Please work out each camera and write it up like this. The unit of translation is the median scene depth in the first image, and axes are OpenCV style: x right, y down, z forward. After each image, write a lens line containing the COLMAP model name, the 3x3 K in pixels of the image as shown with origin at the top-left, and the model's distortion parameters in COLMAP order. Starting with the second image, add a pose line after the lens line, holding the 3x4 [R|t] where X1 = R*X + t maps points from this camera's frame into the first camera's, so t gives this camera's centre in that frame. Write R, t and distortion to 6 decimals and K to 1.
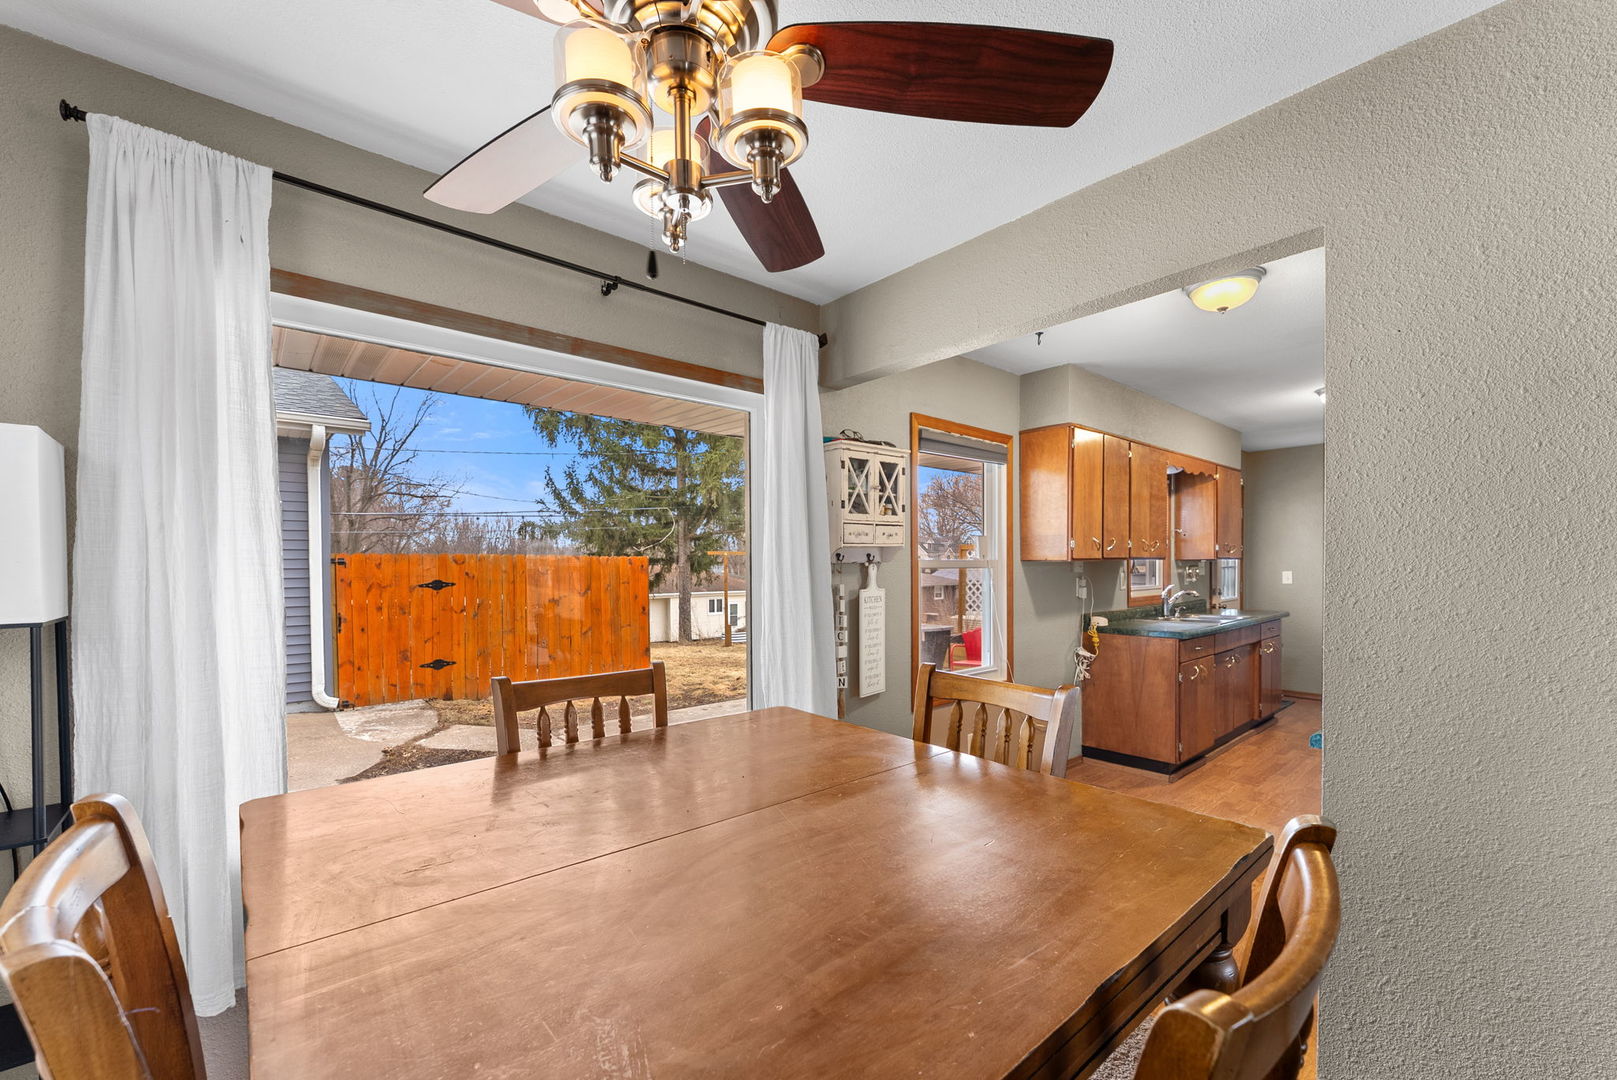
lens RADIAL K [[652.5, 0, 790.1], [0, 652.5, 577.2], [0, 0, 1]] dist [-0.003321, 0.000191]
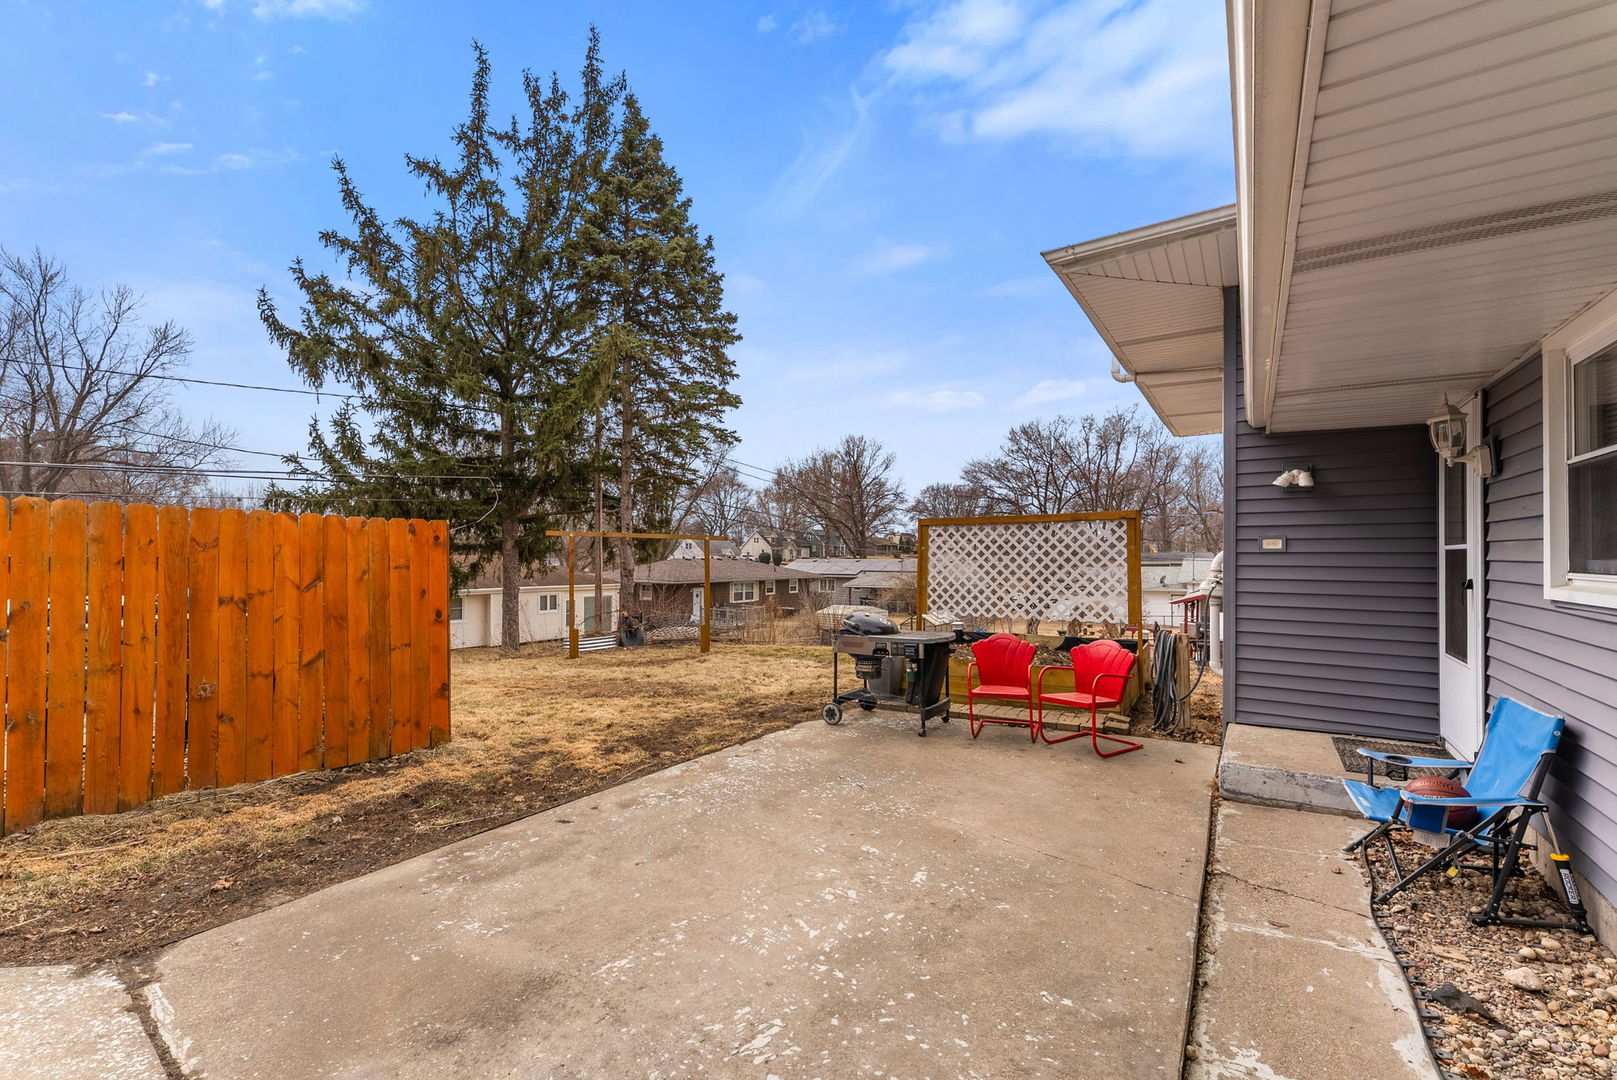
lens RADIAL K [[652.5, 0, 809.0], [0, 652.5, 554.8], [0, 0, 1]] dist [-0.003321, 0.000191]
pose [[0.963295, 0.007872, 0.268331, -0.063478], [-0.001150, 0.999682, -0.025198, 0.010531], [-0.268444, 0.023965, 0.962997, 0.347128]]
